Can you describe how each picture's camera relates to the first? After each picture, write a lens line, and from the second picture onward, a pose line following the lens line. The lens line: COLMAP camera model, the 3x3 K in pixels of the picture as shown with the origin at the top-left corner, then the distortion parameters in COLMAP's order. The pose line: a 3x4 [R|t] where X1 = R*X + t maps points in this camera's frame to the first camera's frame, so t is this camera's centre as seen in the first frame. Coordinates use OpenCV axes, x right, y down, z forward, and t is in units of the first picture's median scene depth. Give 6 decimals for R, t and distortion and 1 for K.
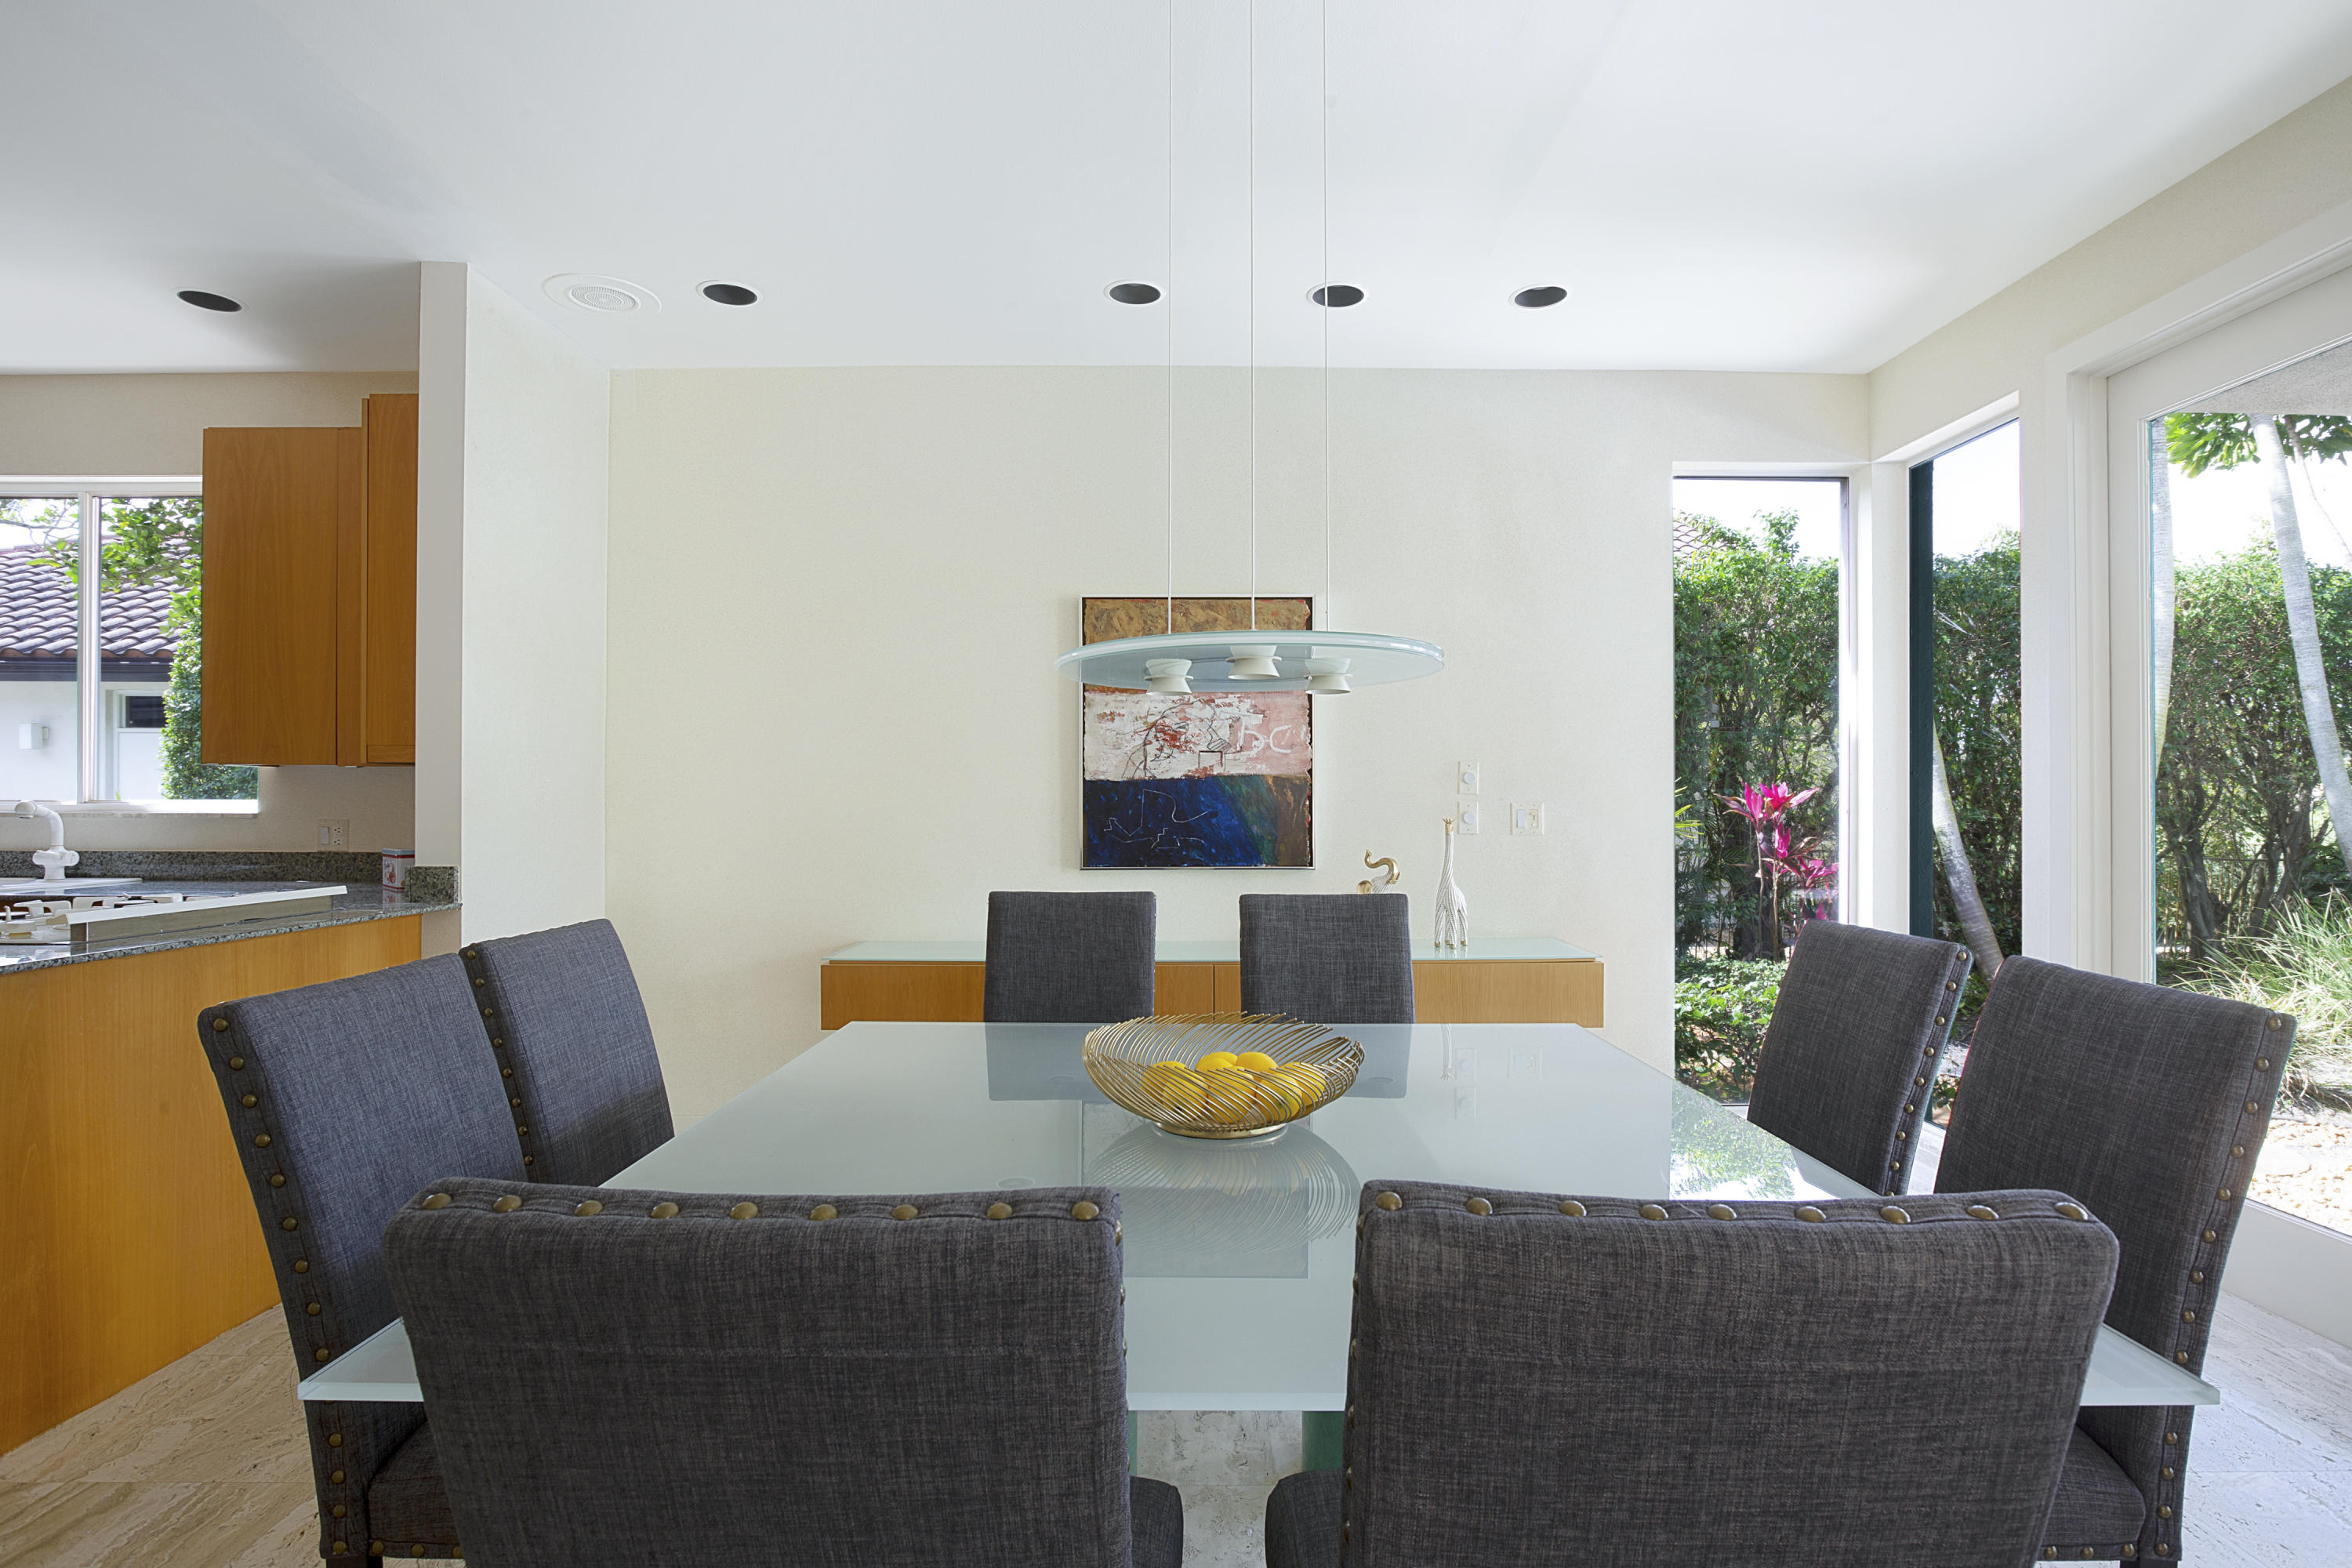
lens RADIAL K [[1194.1, 0, 1180.7], [0, 1194.1, 792.6], [0, 0, 1]] dist [-0.001545, 0.000492]
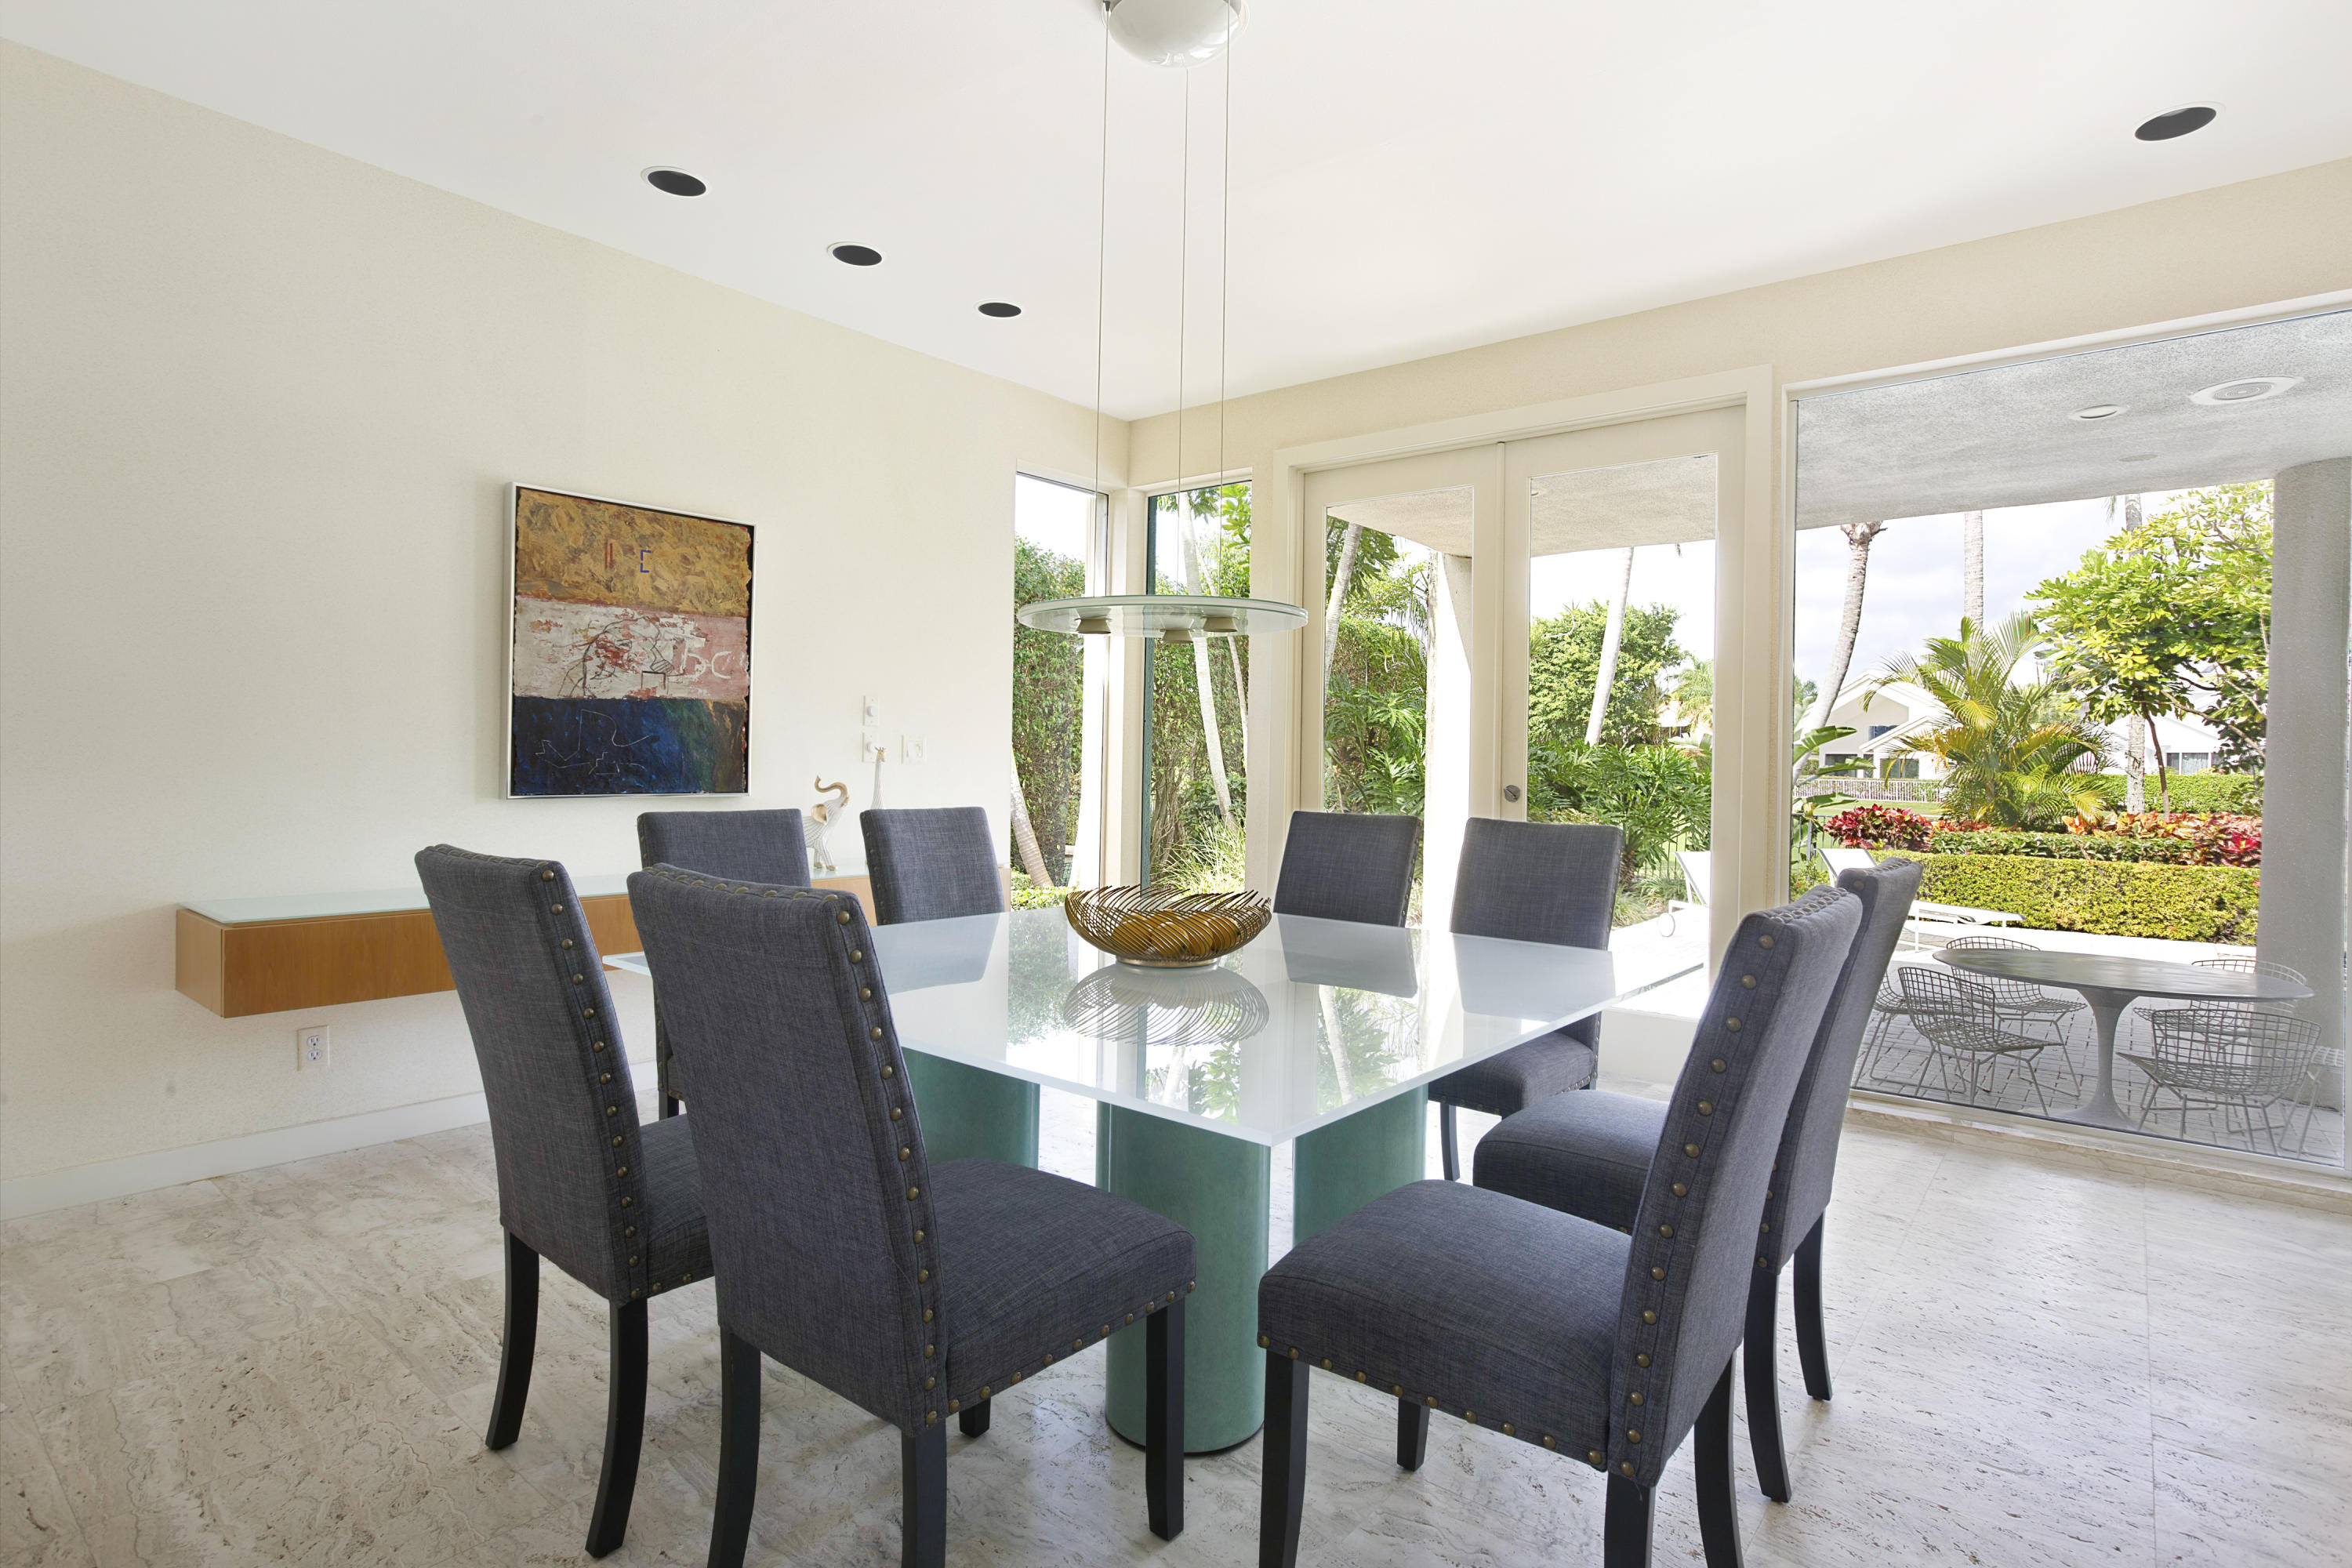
lens RADIAL K [[1225.1, 0, 1174.0], [0, 1225.1, 773.9], [0, 0, 1]] dist [-0.002743, 0.000130]
pose [[0.649767, 0.001289, 0.760132, -0.445865], [-0.022119, 0.999607, 0.017212, 0.020113], [-0.759811, -0.027997, 0.649540, 0.051749]]
